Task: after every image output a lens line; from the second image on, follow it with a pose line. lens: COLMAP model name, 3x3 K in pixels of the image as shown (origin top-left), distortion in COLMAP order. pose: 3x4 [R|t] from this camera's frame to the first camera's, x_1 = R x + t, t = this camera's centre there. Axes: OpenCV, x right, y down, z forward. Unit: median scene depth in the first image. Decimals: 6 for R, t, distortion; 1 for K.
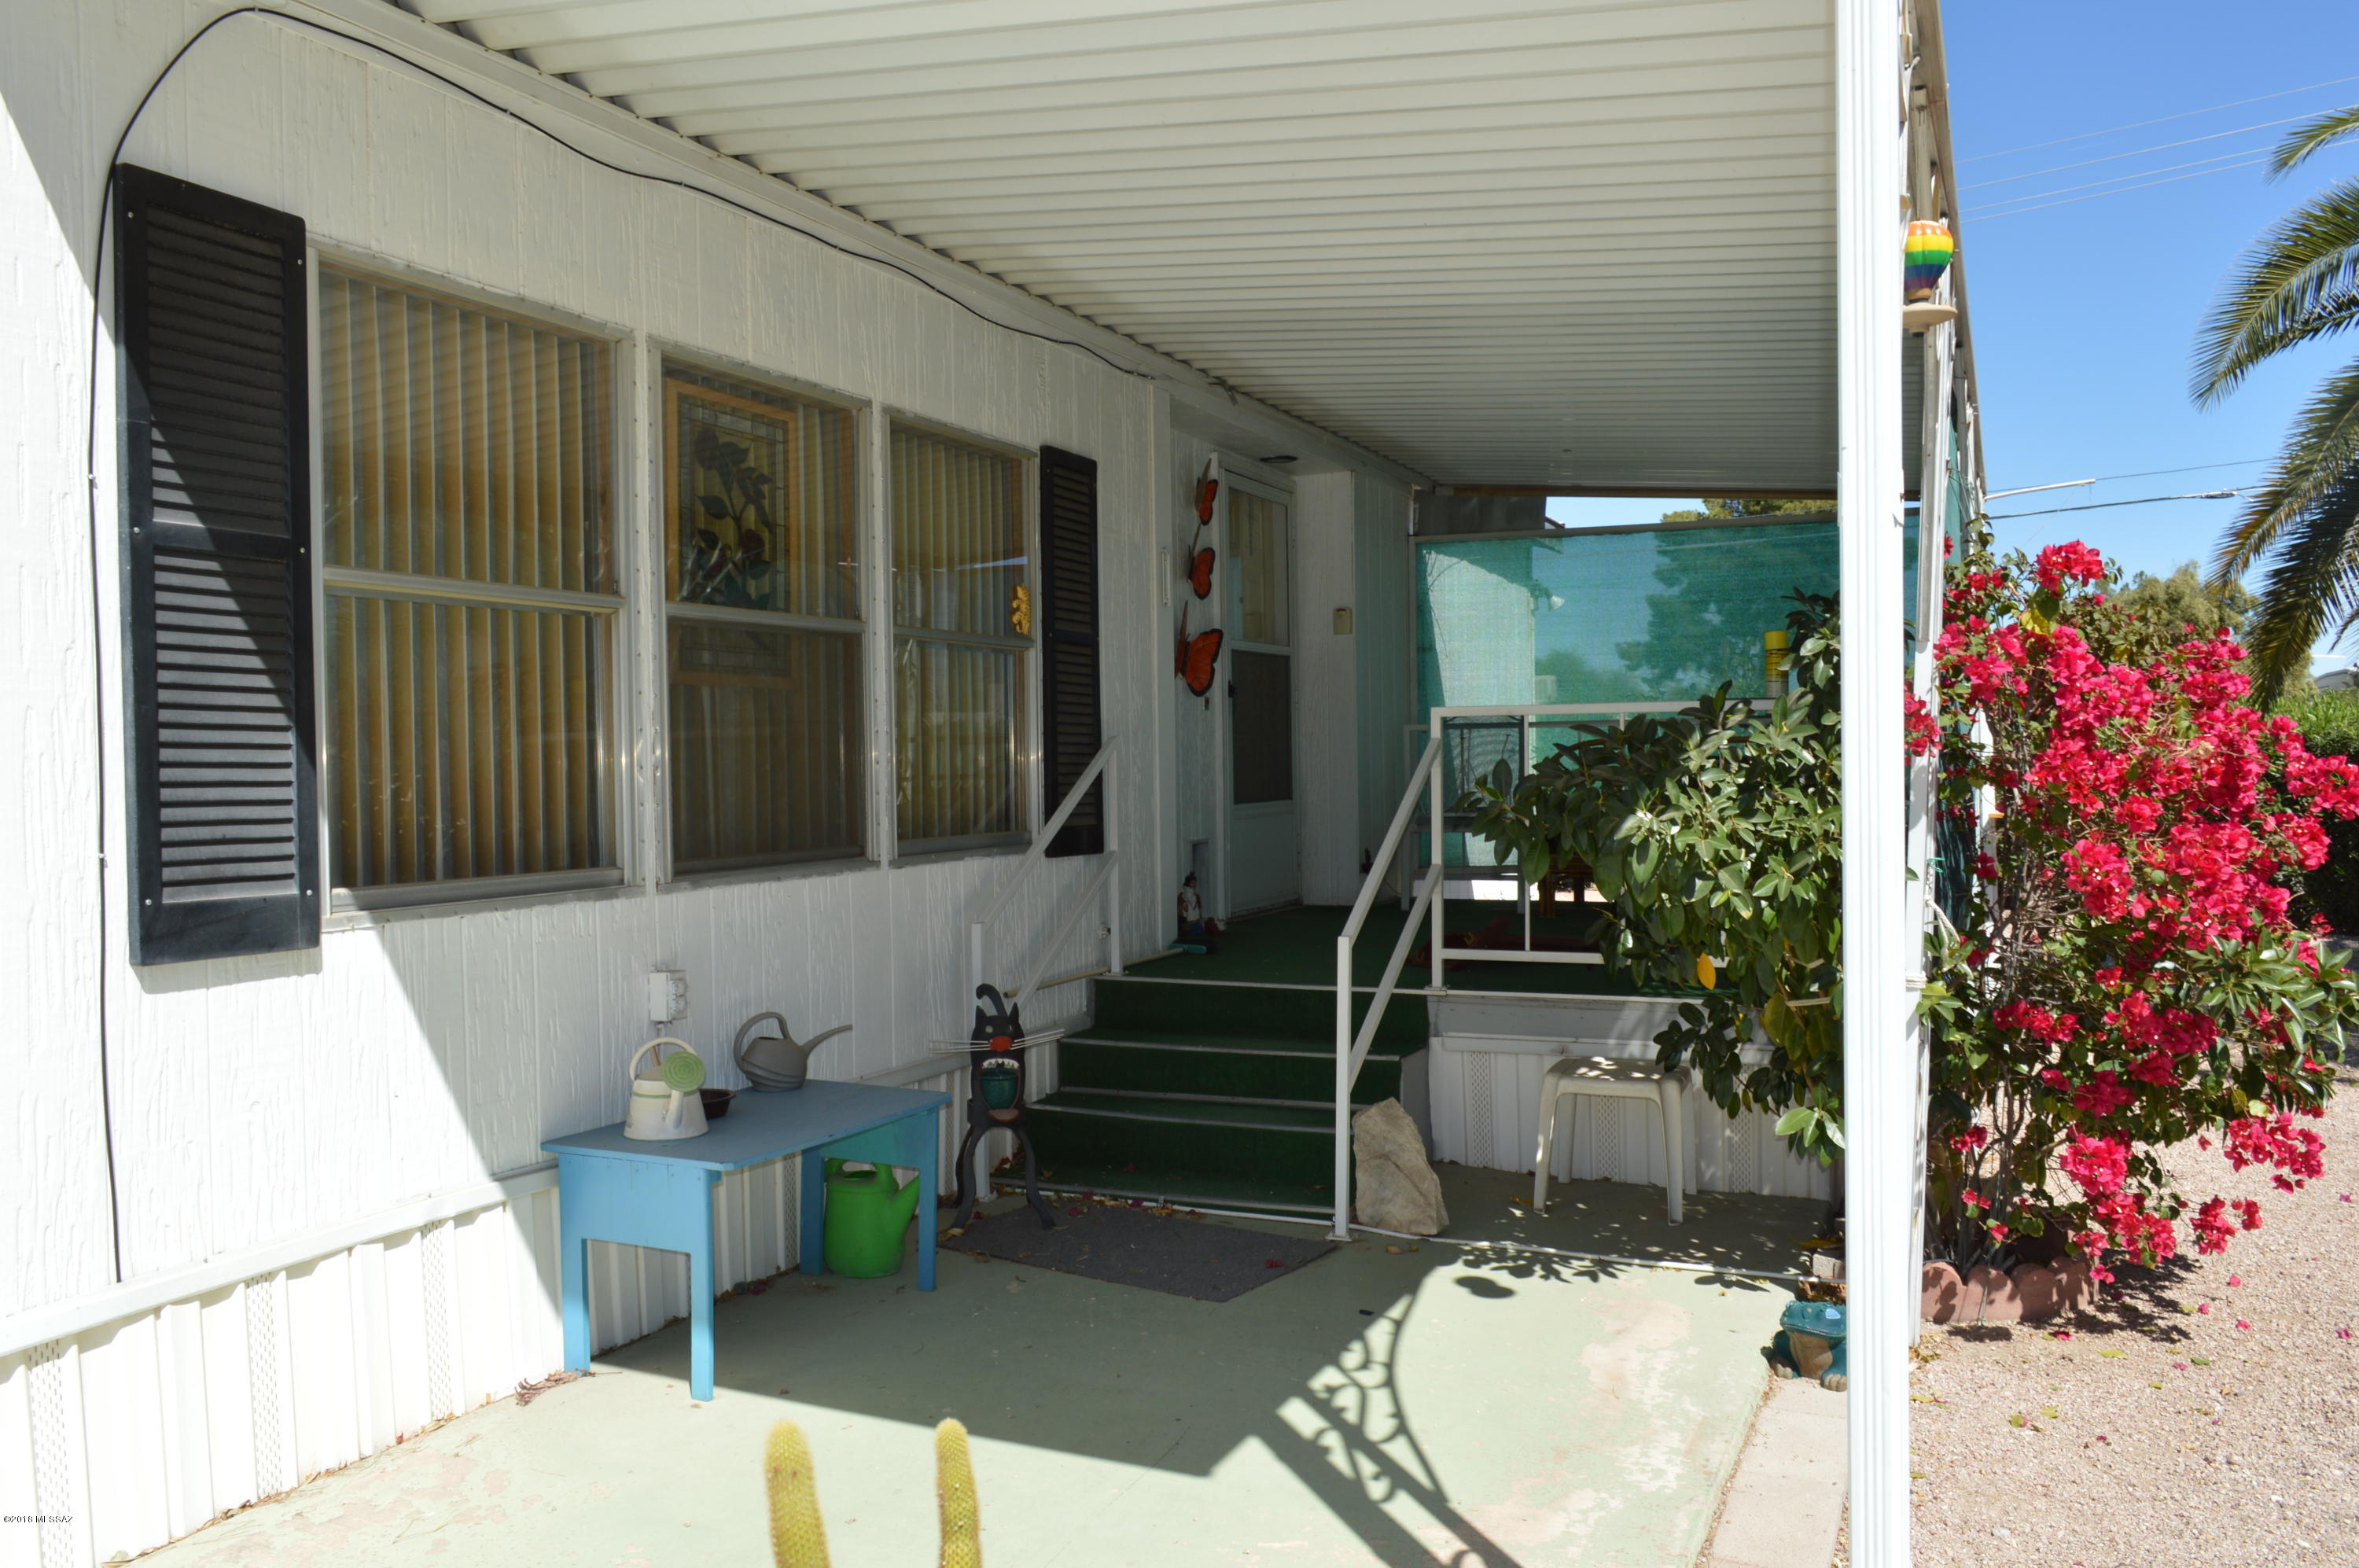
lens RADIAL K [[1855.8, 0, 1179.5], [0, 1855.8, 784.0], [0, 0, 1]] dist [-0.013921, 0.003470]
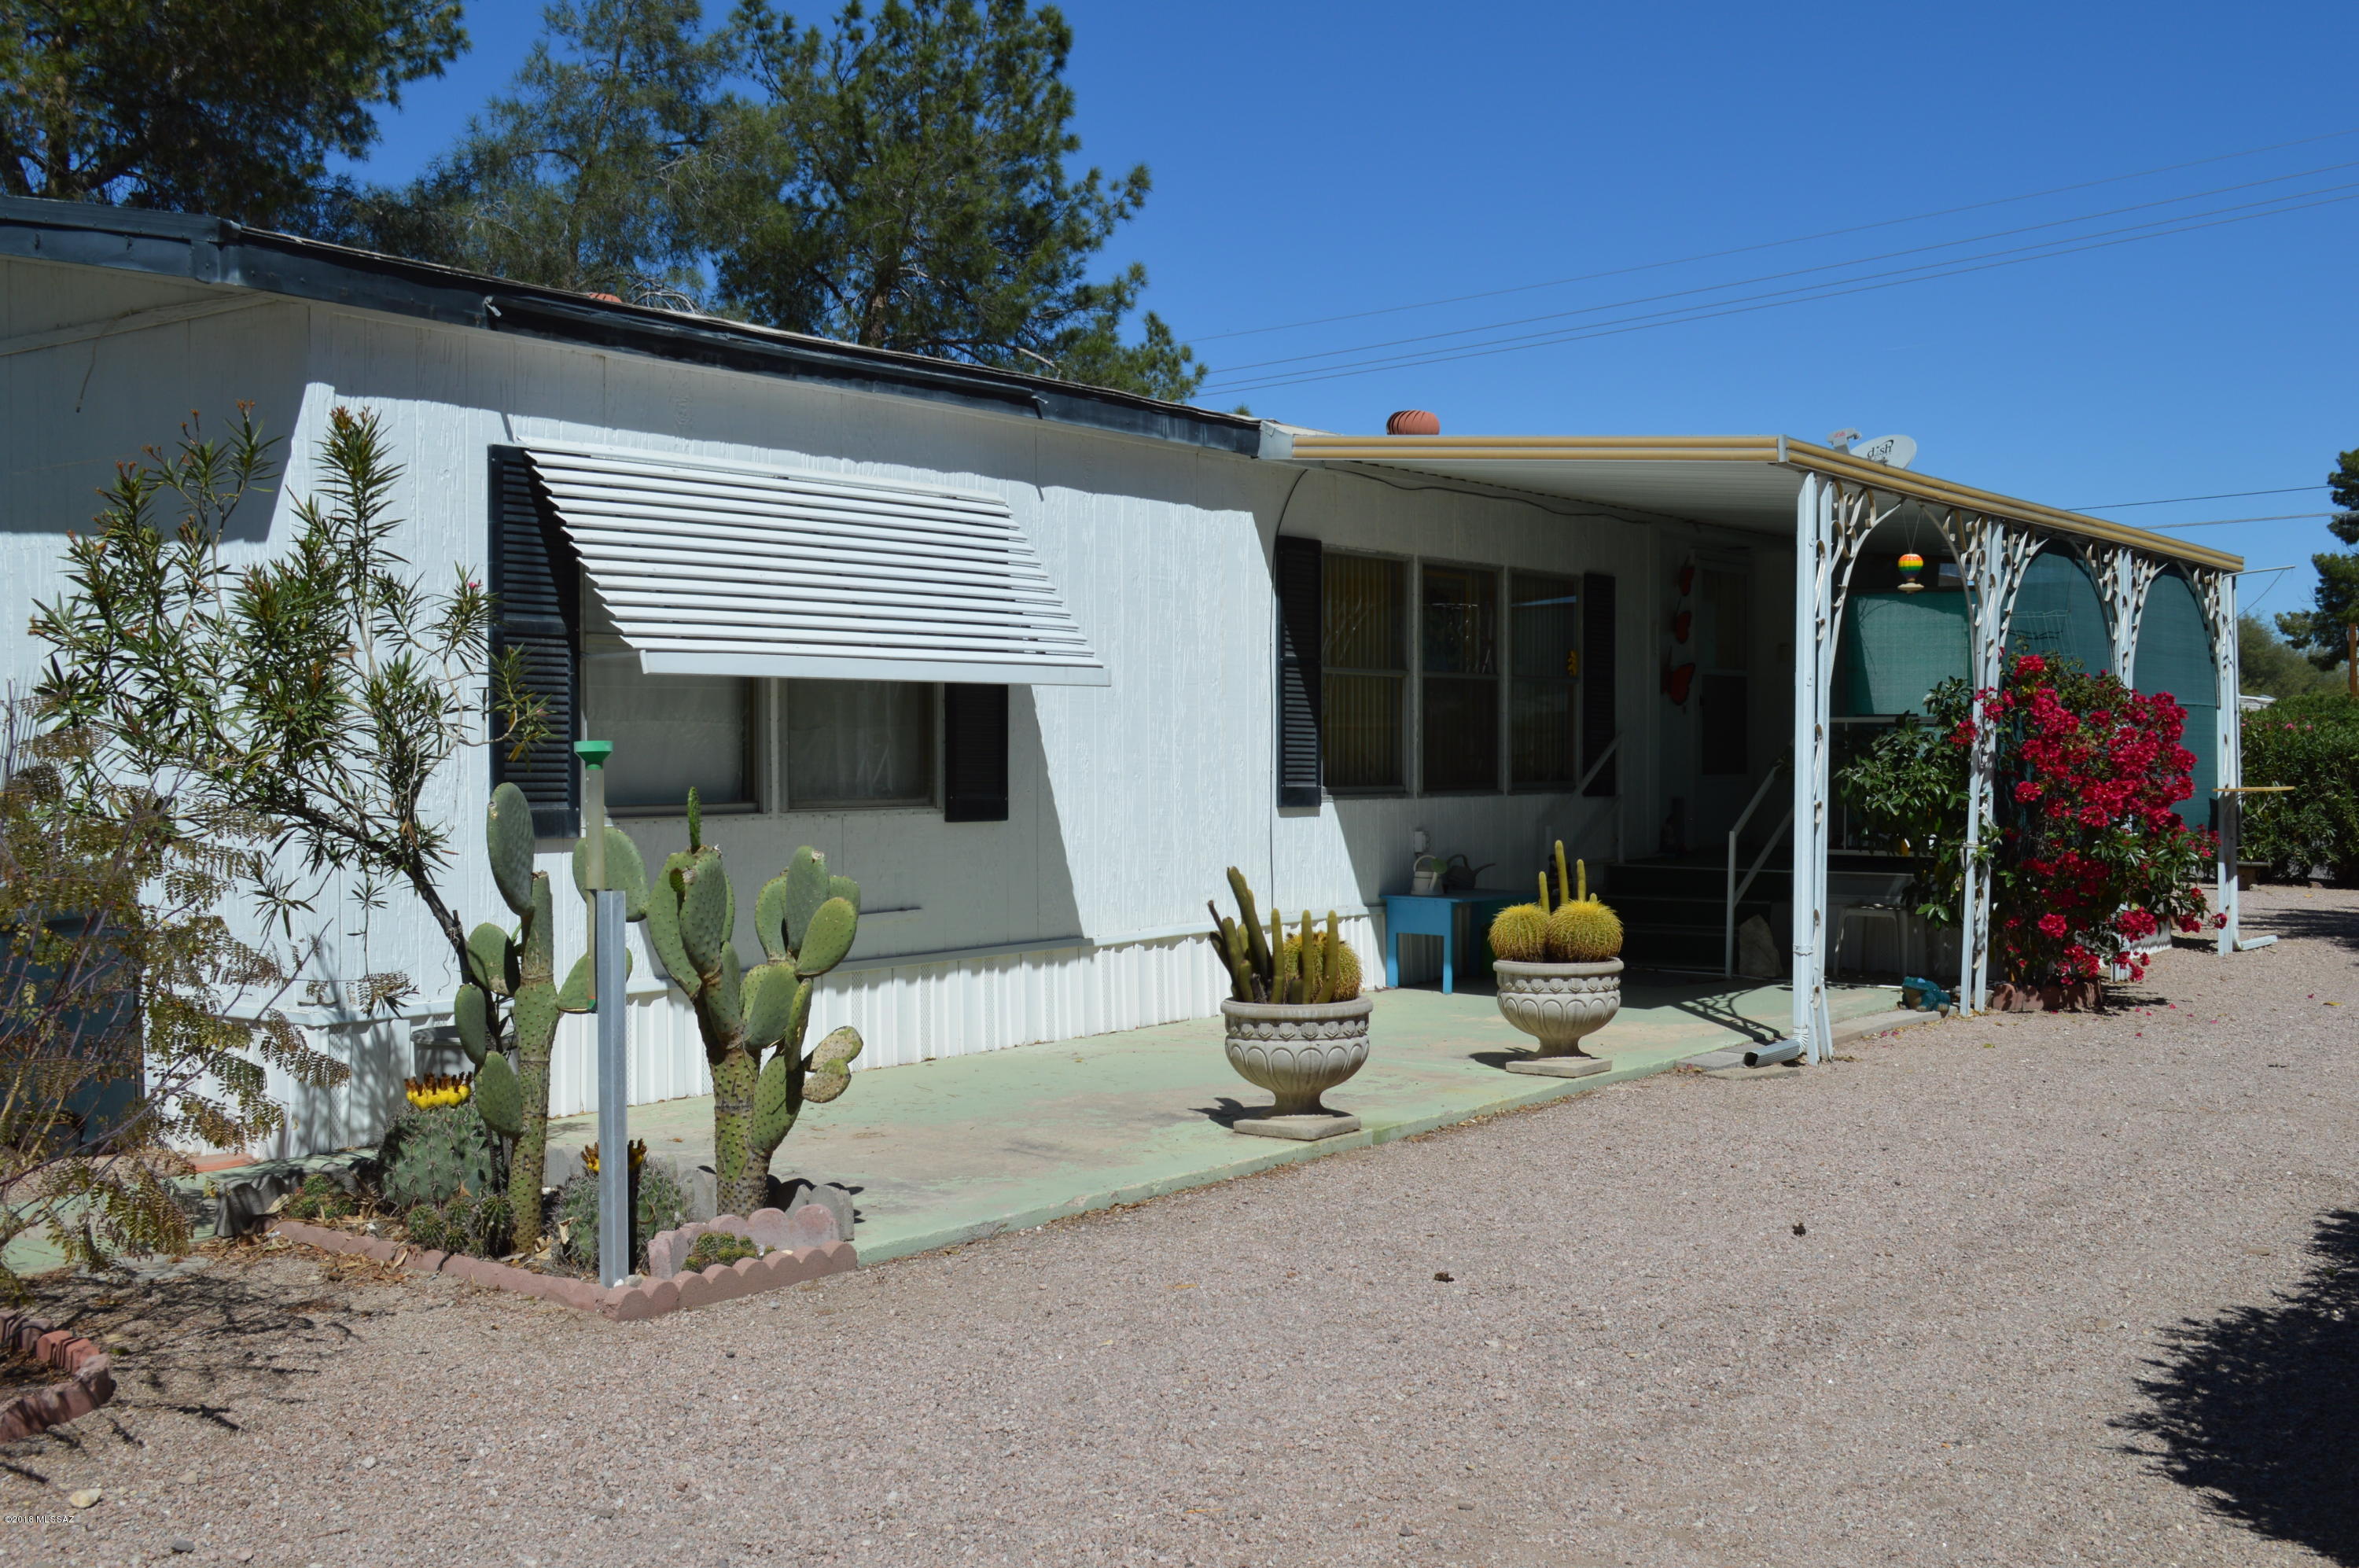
lens RADIAL K [[2451.5, 0, 1179.5], [0, 2451.5, 784.0], [0, 0, 1]] dist [-0.004092, -0.003180]
pose [[0.975573, 0.017664, -0.218964, 0.084314], [-0.017456, 0.999843, 0.002882, 0.033103], [0.218980, 0.001011, 0.975729, -1.766295]]
